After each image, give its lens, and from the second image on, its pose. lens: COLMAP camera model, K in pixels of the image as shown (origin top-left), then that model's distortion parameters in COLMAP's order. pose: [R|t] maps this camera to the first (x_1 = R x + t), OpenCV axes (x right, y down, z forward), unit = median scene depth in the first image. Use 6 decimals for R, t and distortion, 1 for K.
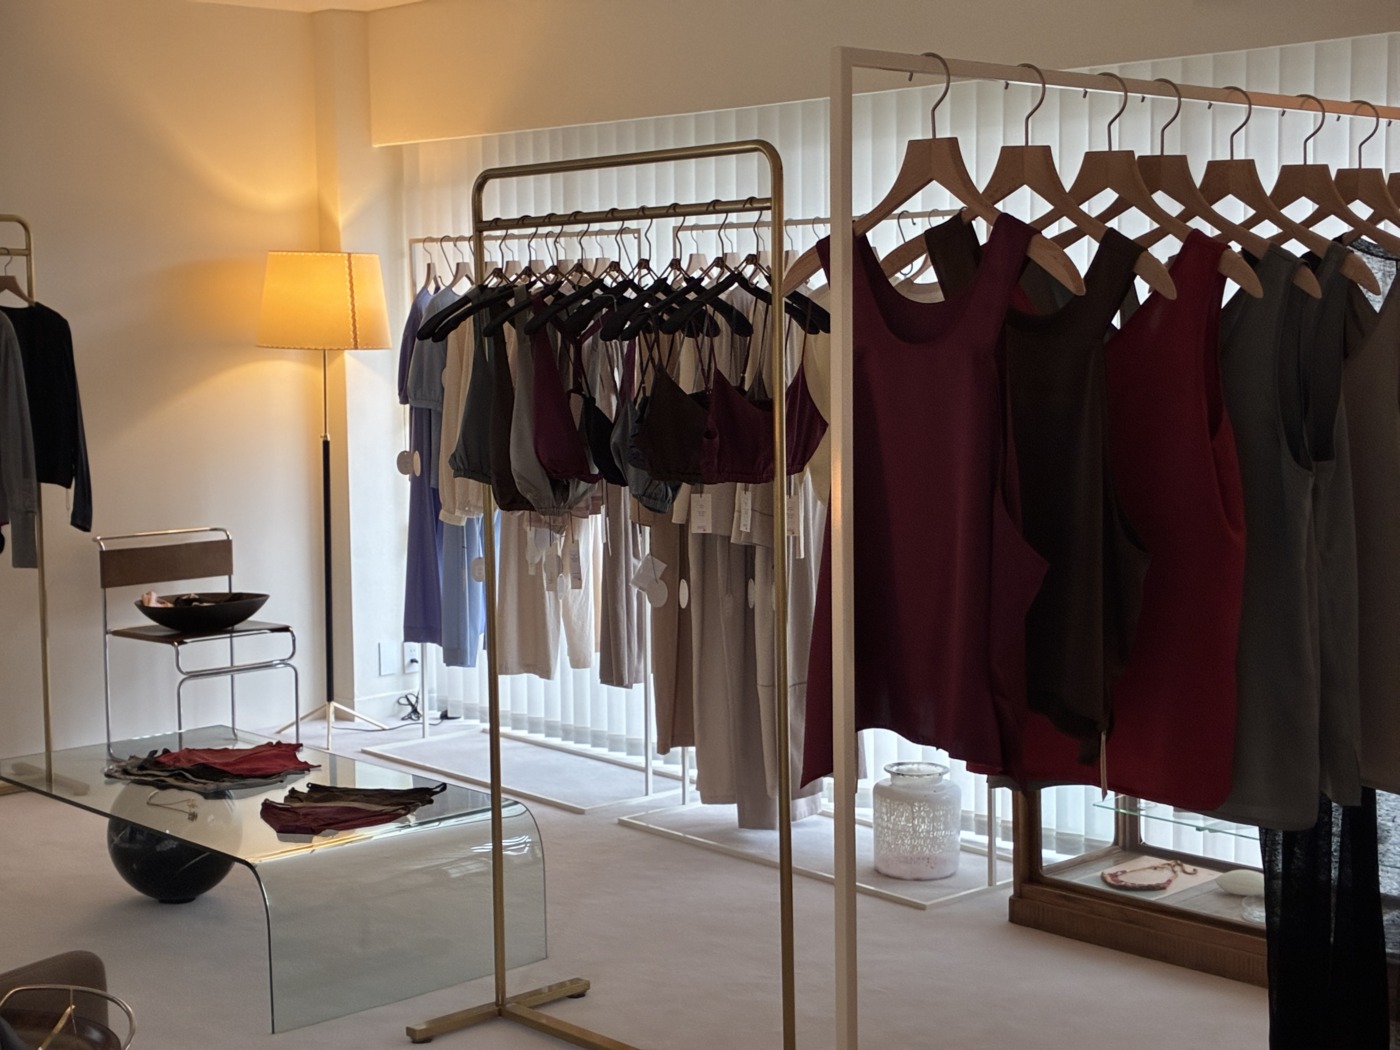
lens RADIAL K [[2155.2, 0, 700.0], [0, 2155.2, 525.0], [0, 0, 1]] dist [0.261295, -1.420195]
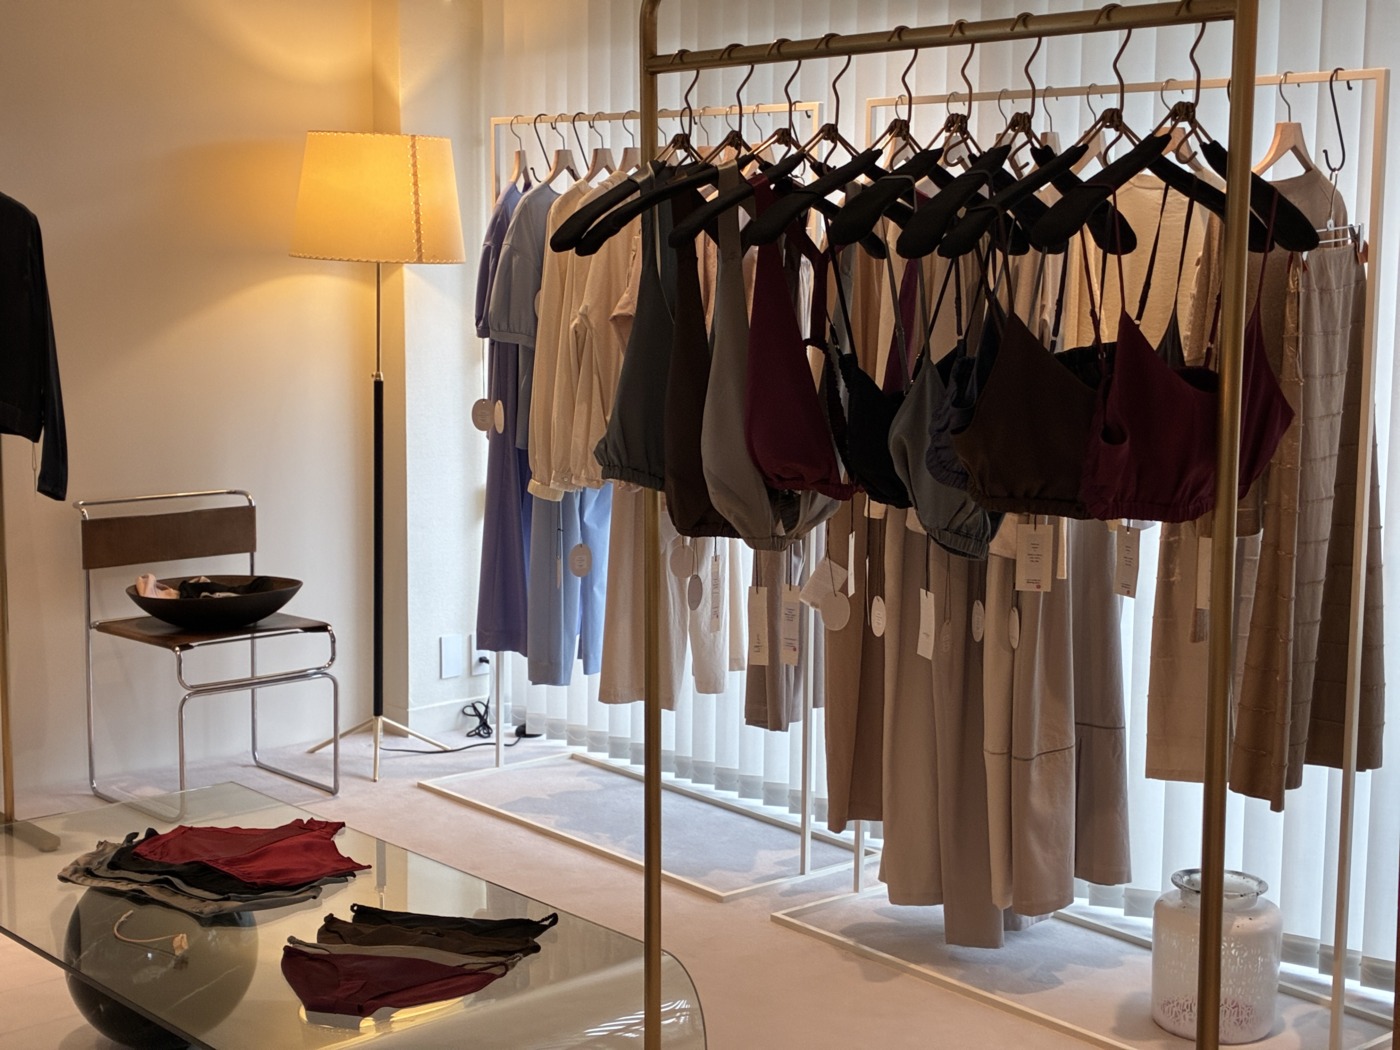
lens RADIAL K [[2100.7, 0, 700.0], [0, 2100.7, 525.0], [0, 0, 1]] dist [0.274678, -1.313616]
pose [[0.999676, 0.022928, -0.011084, -0.051981], [-0.022474, 0.998965, 0.039542, -0.021621], [0.011979, -0.039280, 0.999156, 0.265201]]
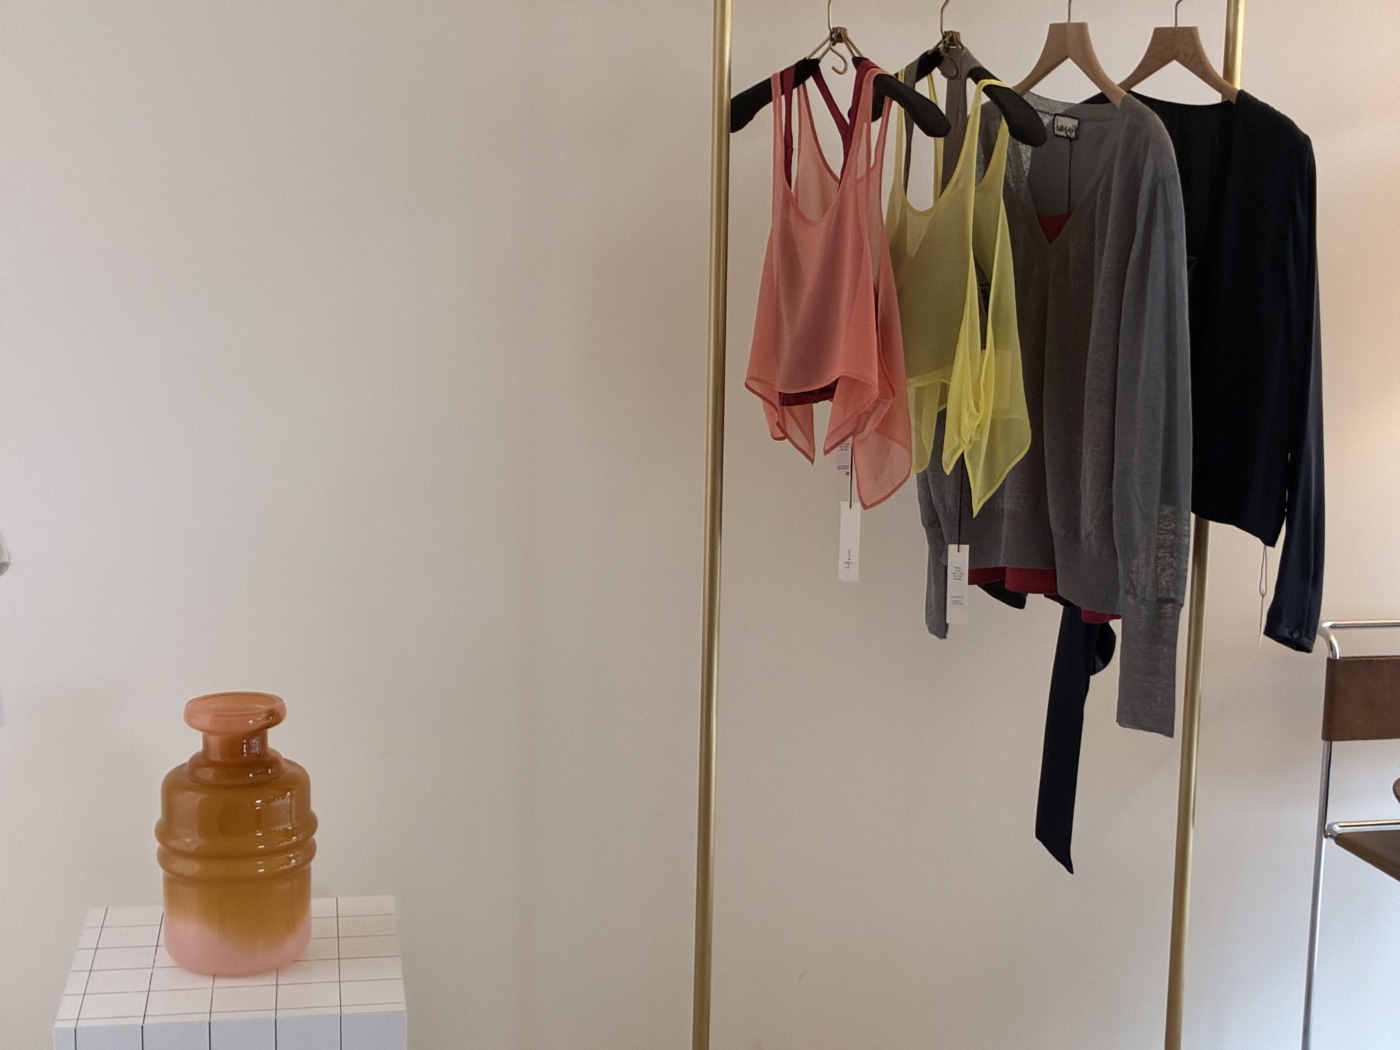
lens RADIAL K [[2155.2, 0, 700.0], [0, 2155.2, 525.0], [0, 0, 1]] dist [0.261295, -1.420195]
pose [[0.851177, 0.116729, -0.511734, -0.164467], [-0.073582, 0.991866, 0.103859, -0.054191], [0.519695, -0.050748, 0.852843, 0.571233]]
